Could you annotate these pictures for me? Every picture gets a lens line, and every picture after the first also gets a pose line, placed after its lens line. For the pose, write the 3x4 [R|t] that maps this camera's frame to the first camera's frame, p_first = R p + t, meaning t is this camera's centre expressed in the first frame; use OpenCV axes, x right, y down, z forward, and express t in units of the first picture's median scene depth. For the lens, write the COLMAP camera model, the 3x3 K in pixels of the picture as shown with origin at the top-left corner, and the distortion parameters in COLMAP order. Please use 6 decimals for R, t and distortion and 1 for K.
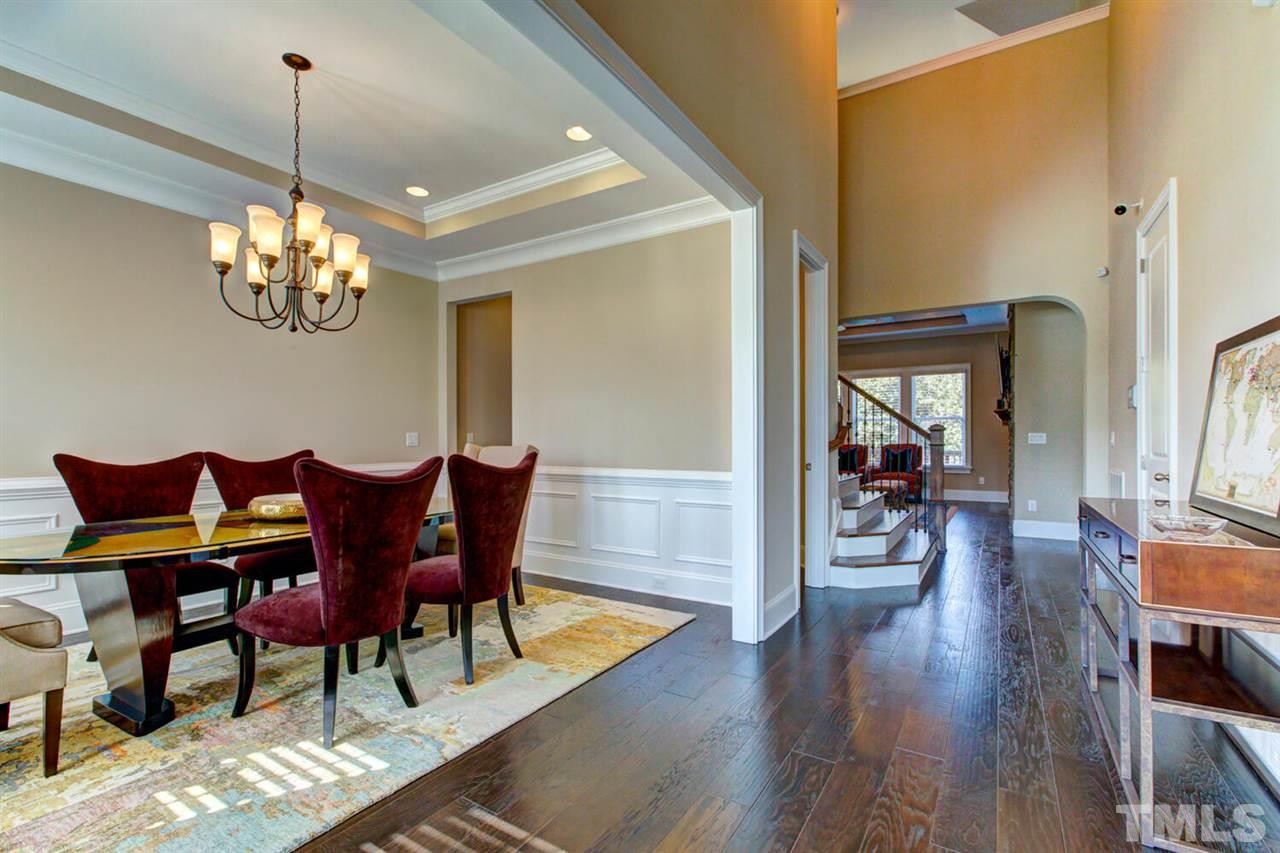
lens RADIAL K [[572.5, 0, 639.4], [0, 572.5, 438.2], [0, 0, 1]] dist [0.000084, -0.000288]
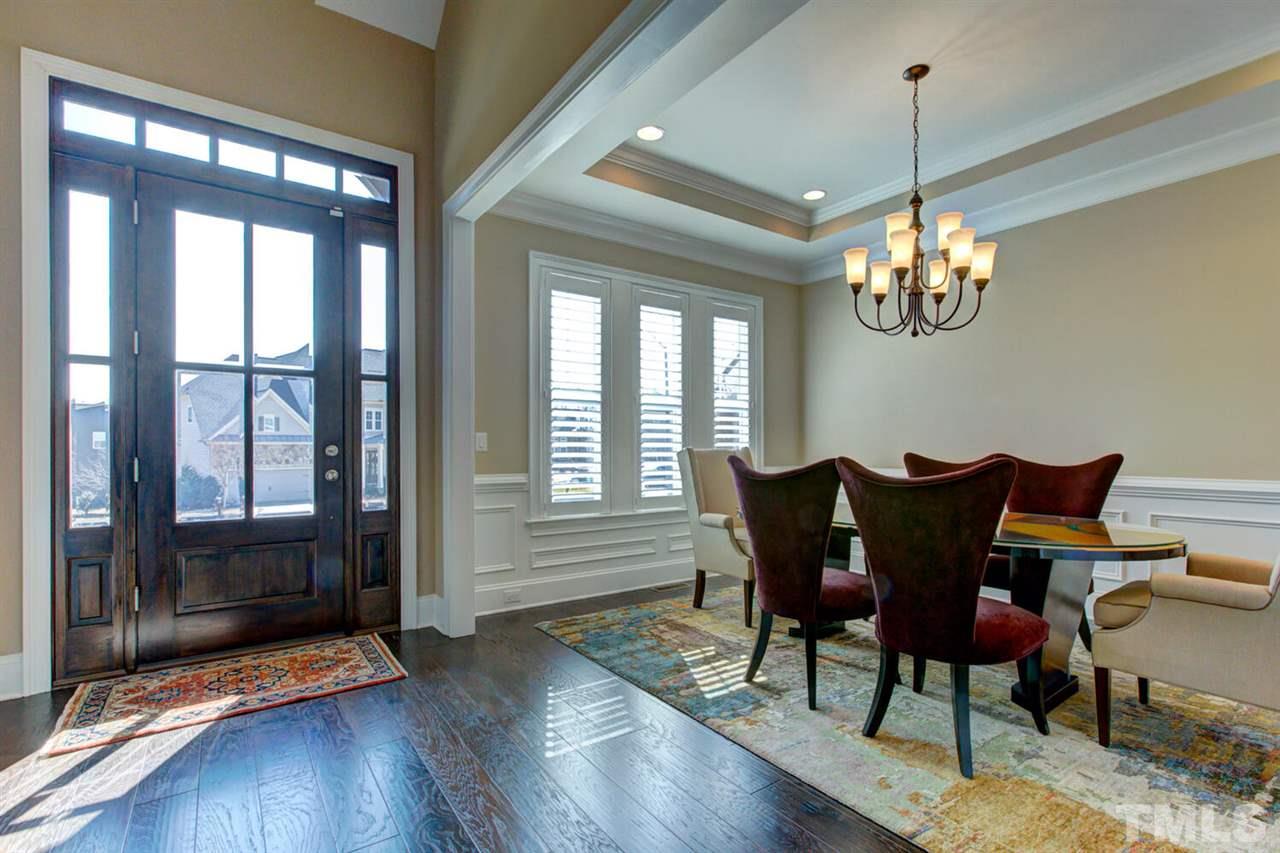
lens RADIAL K [[595.8, 0, 648.2], [0, 595.8, 448.7], [0, 0, 1]] dist [0.001338, 0.000154]
pose [[-0.373010, 0.005885, -0.927809, 0.697530], [0.003201, 0.999982, 0.005056, 0.008758], [0.927822, -0.001084, -0.373022, 1.152487]]
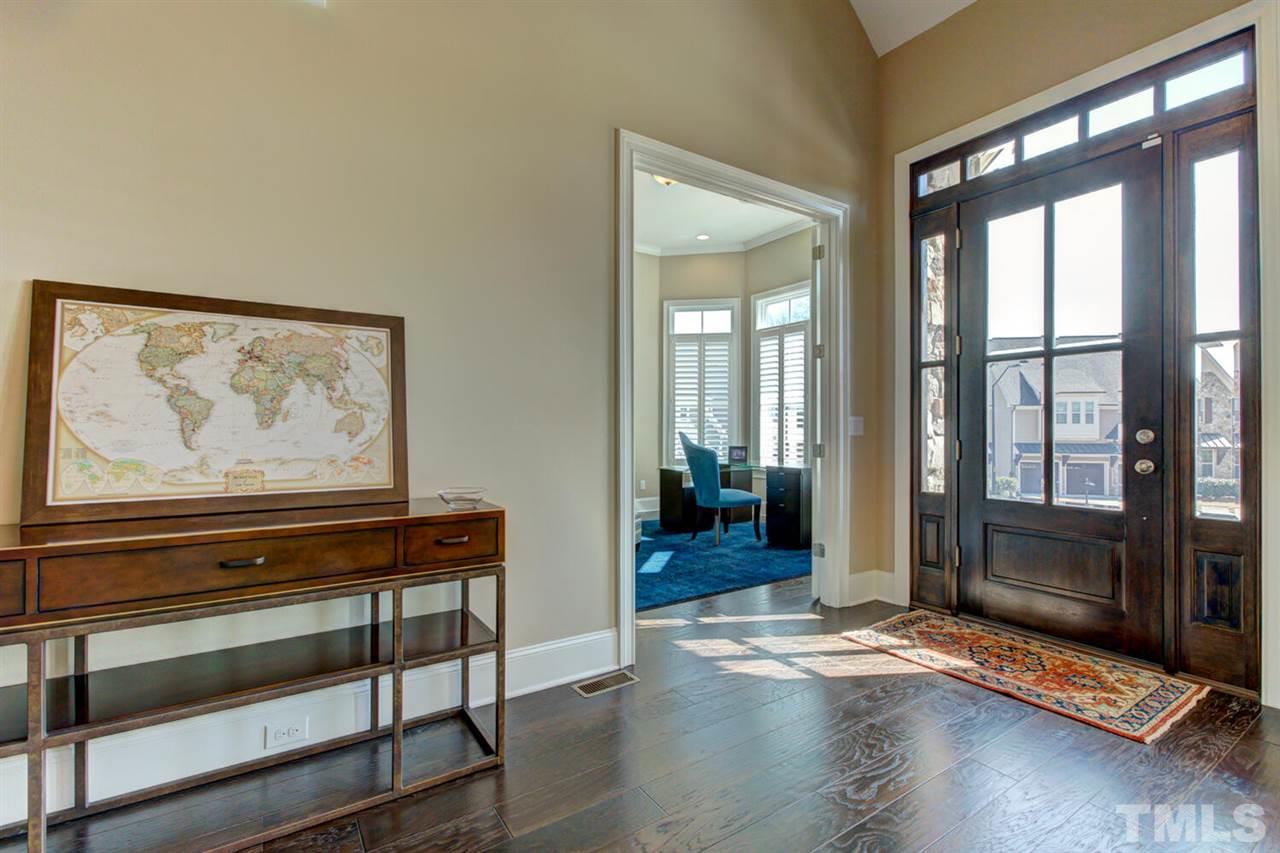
lens RADIAL K [[570.6, 0, 637.4], [0, 570.6, 426.7], [0, 0, 1]] dist [-0.001591, -0.000200]
pose [[-0.910597, 0.002161, 0.413289, 0.096104], [-0.001129, 0.999970, -0.007715, 0.009278], [-0.413293, -0.007492, -0.910567, 1.342196]]
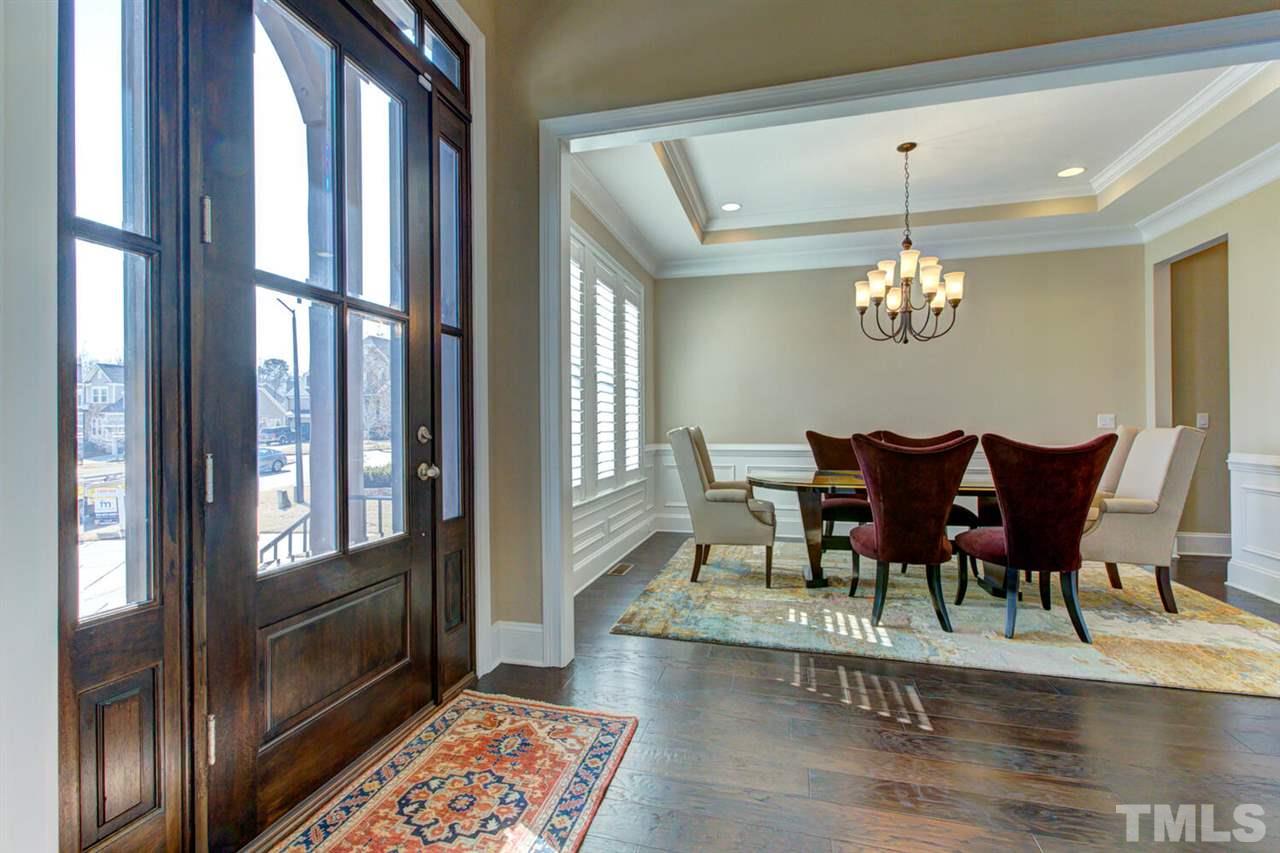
lens RADIAL K [[570.6, 0, 637.4], [0, 570.6, 426.7], [0, 0, 1]] dist [-0.001591, -0.000200]
pose [[0.292622, 0.002357, -0.956225, 0.630589], [0.006537, 0.999969, 0.004465, 0.004060], [0.956206, -0.007557, 0.292597, -0.027766]]
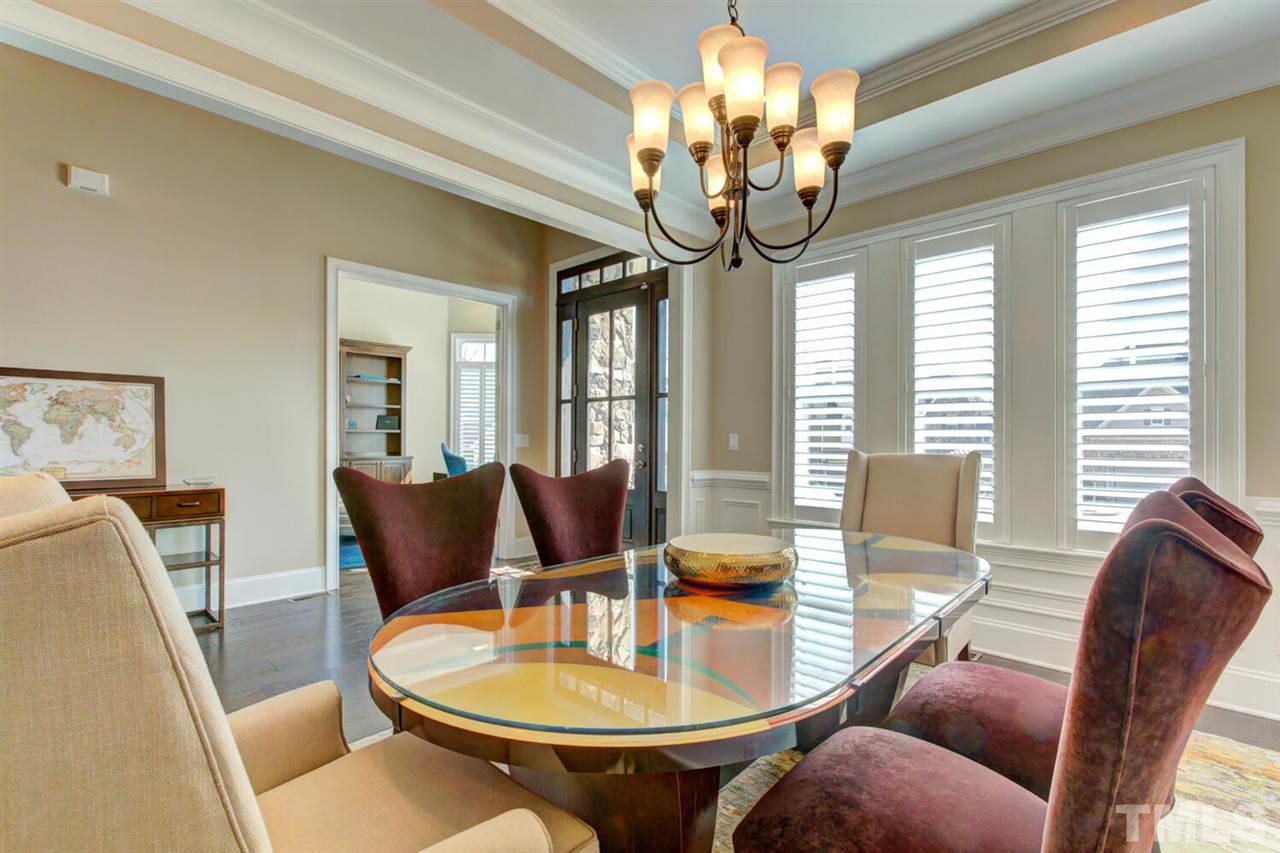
lens RADIAL K [[572.5, 0, 639.4], [0, 572.5, 438.2], [0, 0, 1]] dist [0.000084, -0.000288]
pose [[-0.980069, -0.002039, 0.198646, -0.752200], [-0.002805, 0.999990, -0.003571, -0.006149], [-0.198637, -0.004057, -0.980065, 1.926060]]
